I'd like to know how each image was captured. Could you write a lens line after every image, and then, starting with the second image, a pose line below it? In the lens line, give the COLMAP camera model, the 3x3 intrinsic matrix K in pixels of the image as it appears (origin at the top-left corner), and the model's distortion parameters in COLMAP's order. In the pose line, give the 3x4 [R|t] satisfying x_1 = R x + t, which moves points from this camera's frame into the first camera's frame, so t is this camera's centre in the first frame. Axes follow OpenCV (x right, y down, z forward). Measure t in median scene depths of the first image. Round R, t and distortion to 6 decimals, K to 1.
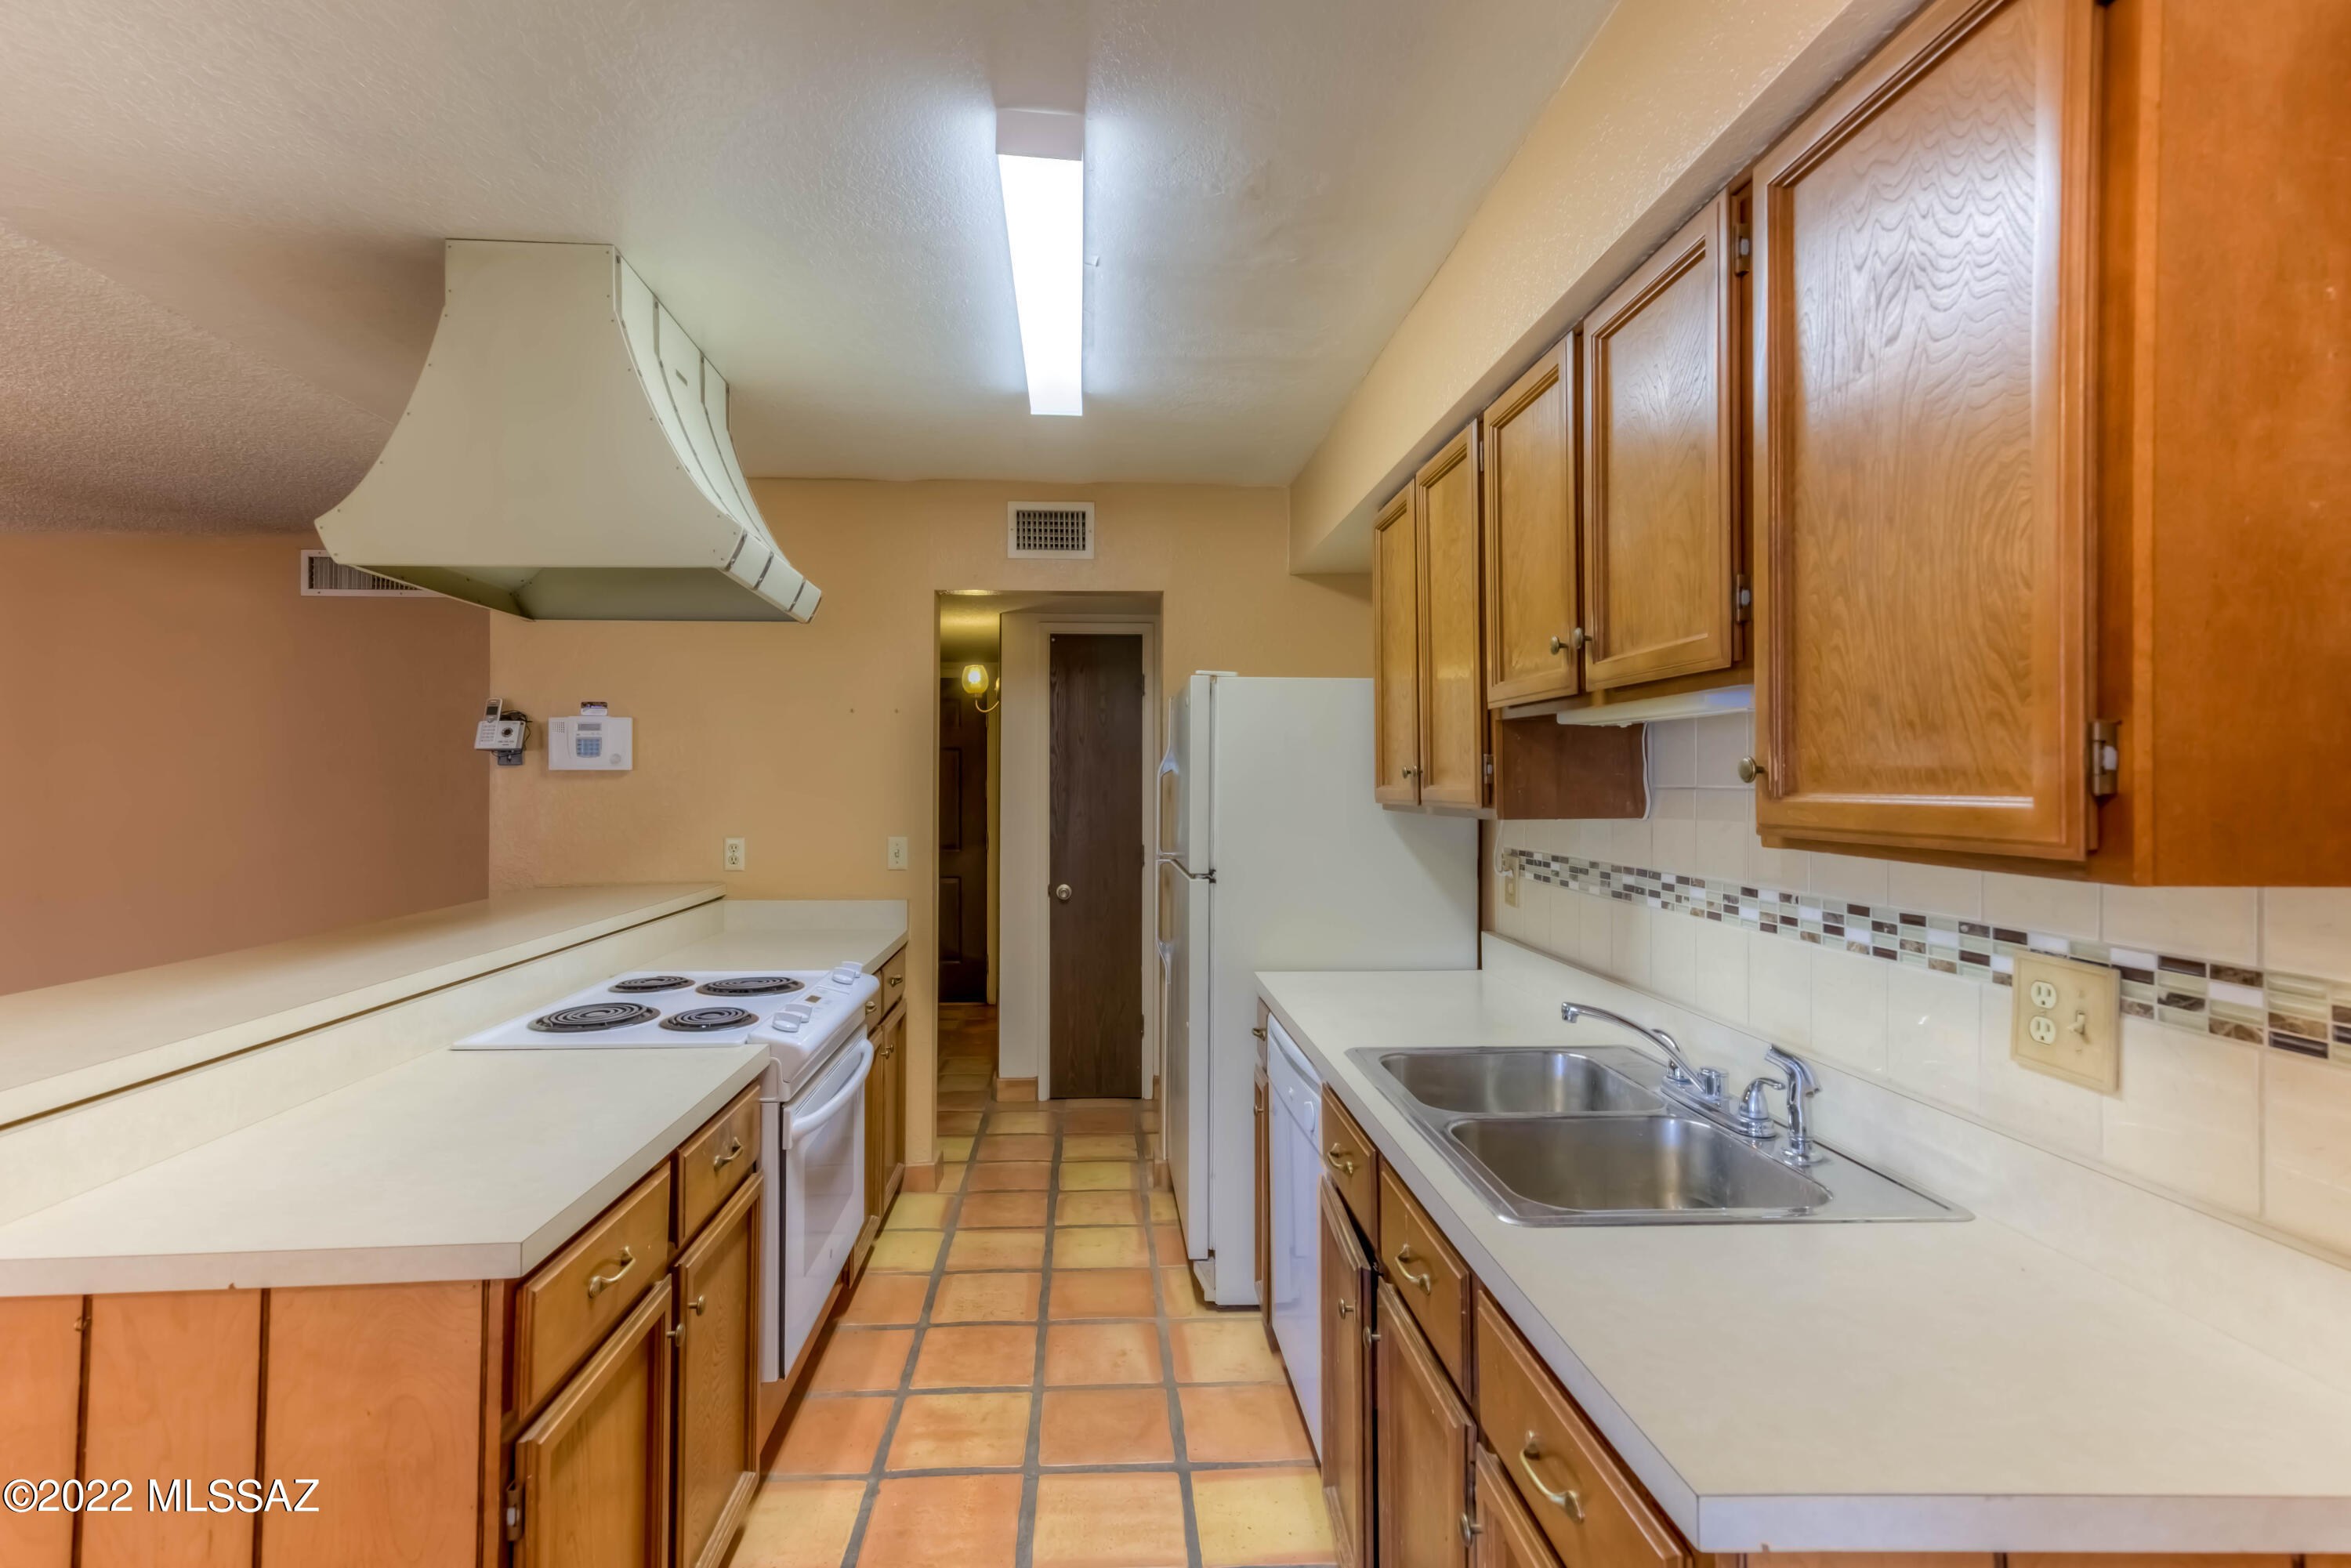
lens RADIAL K [[1150.3, 0, 1183.9], [0, 1150.3, 779.3], [0, 0, 1]] dist [0.026481, -0.000173]
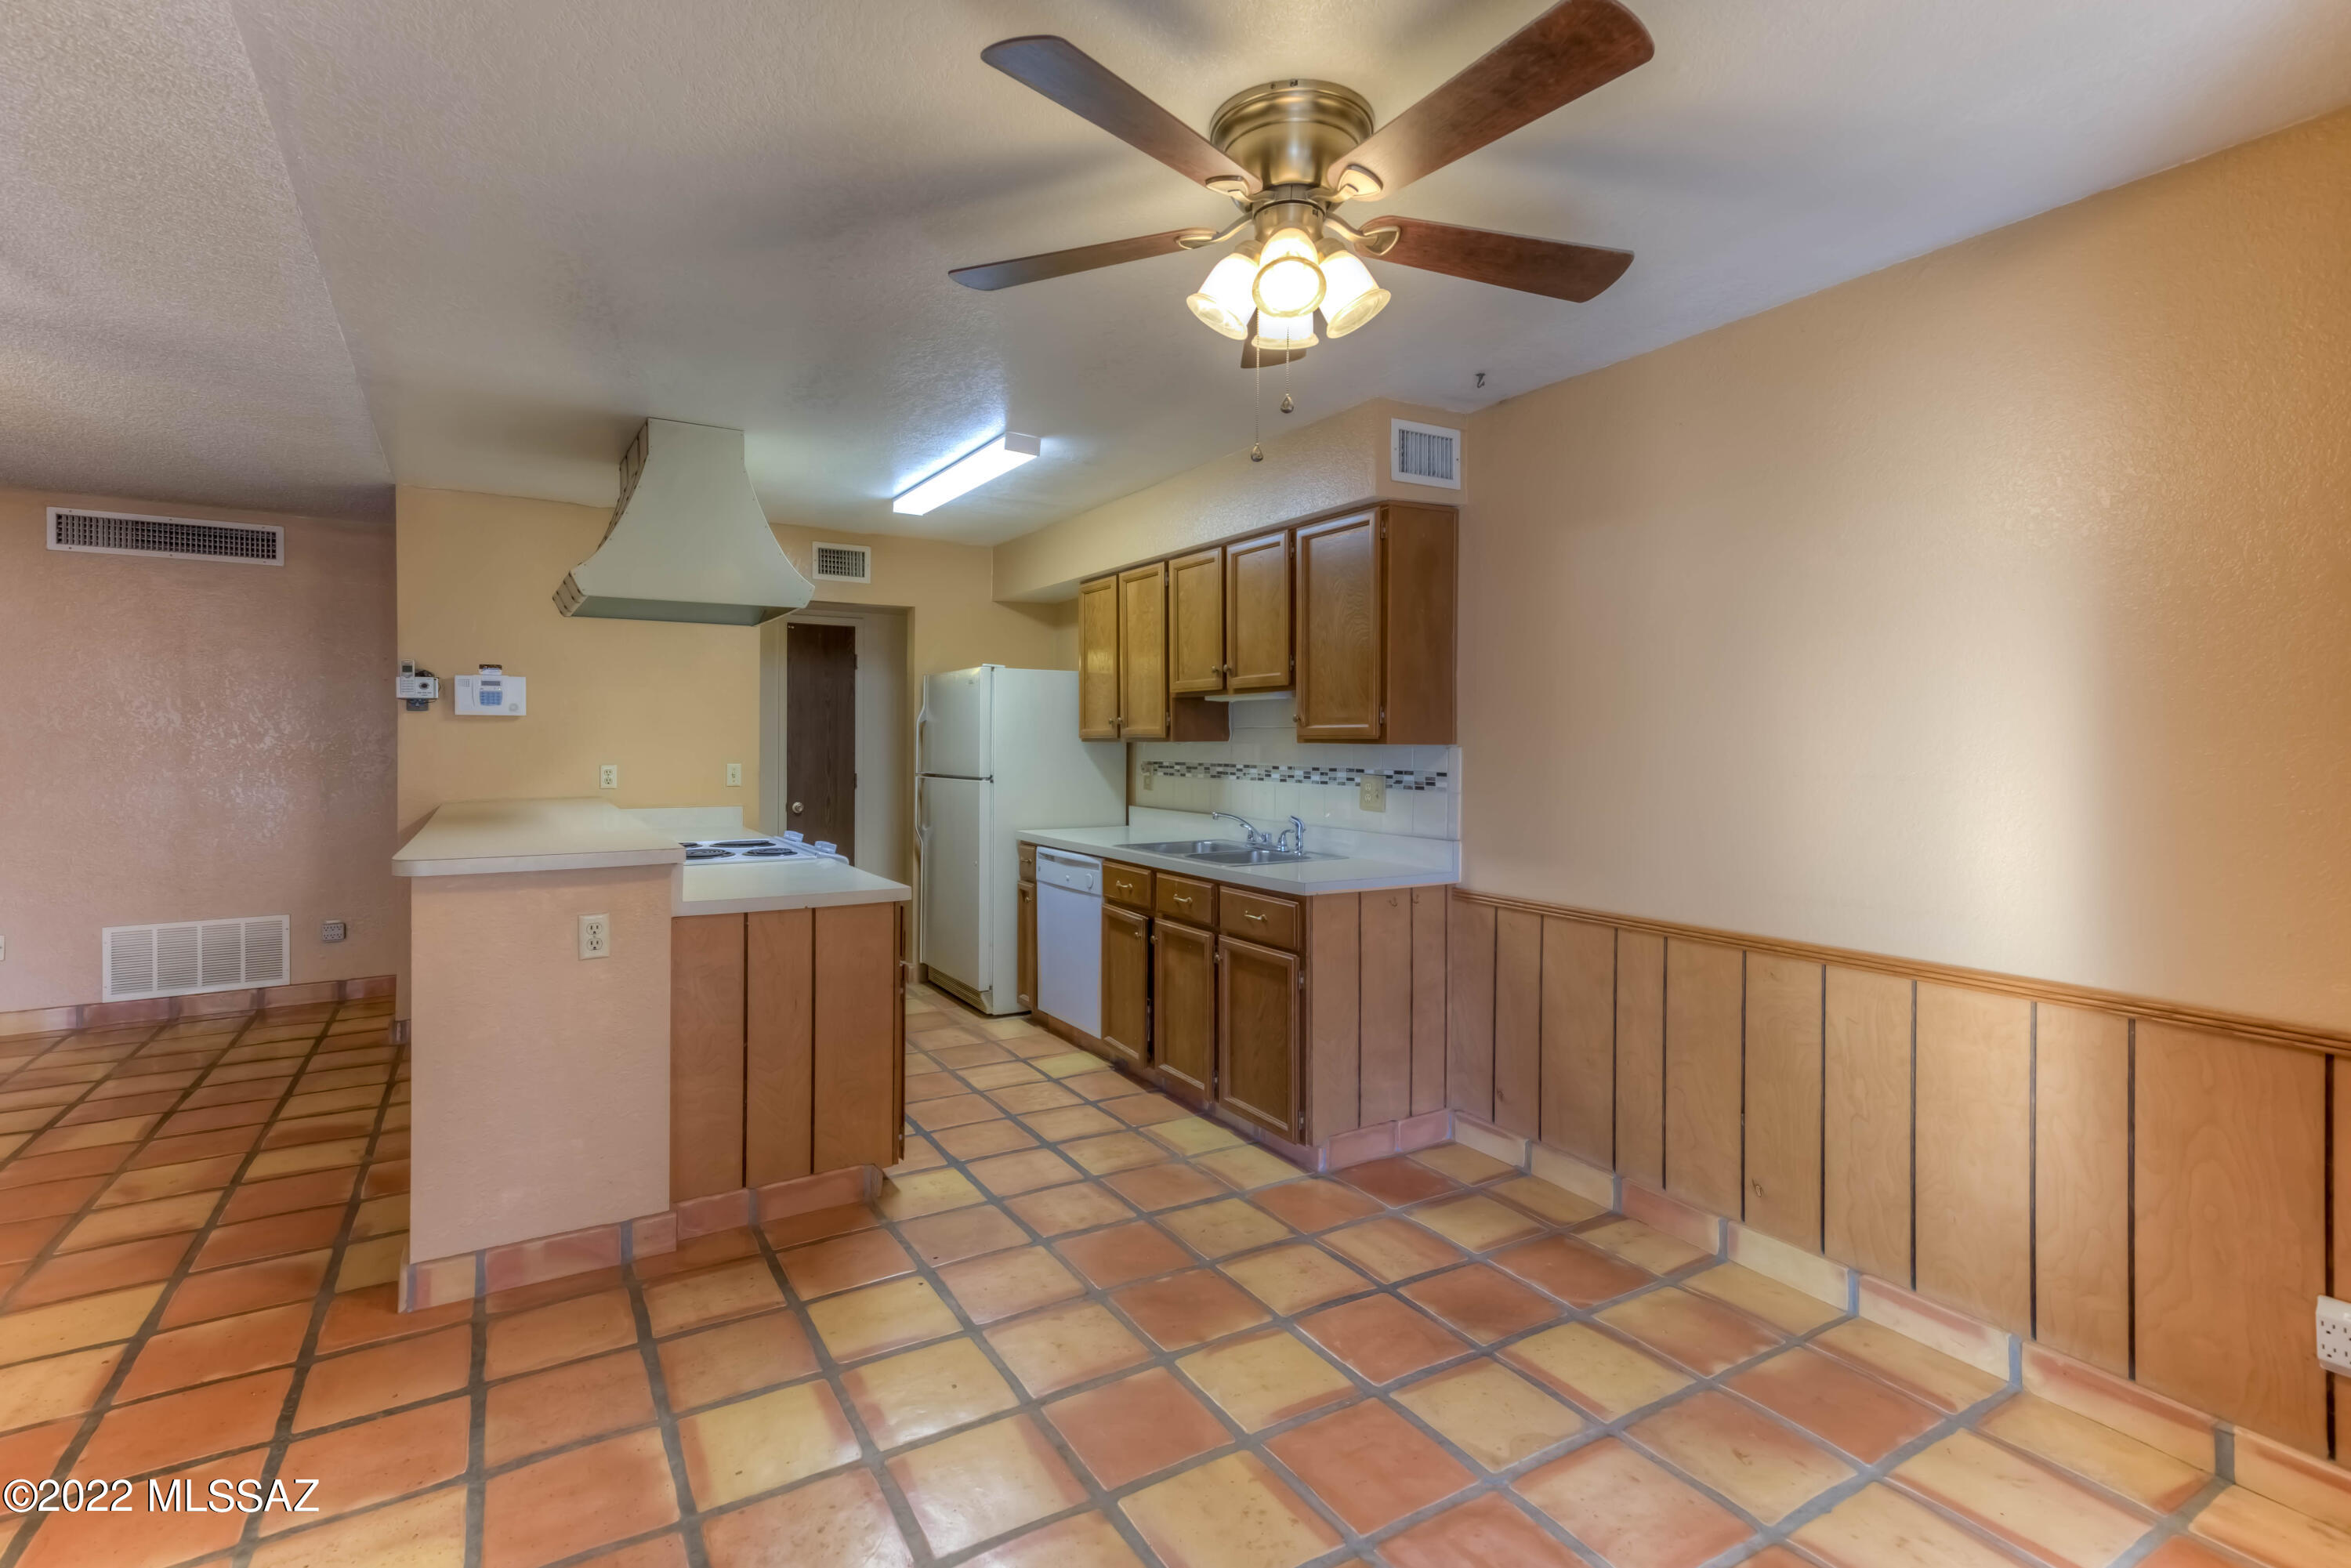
lens RADIAL K [[1067.3, 0, 1168.9], [0, 1067.3, 774.2], [0, 0, 1]] dist [0.024947, -0.000260]
pose [[0.894758, -0.011641, 0.446400, -0.665154], [-0.003731, 0.999430, 0.033541, 0.027929], [-0.446536, -0.031677, 0.894205, -0.864154]]
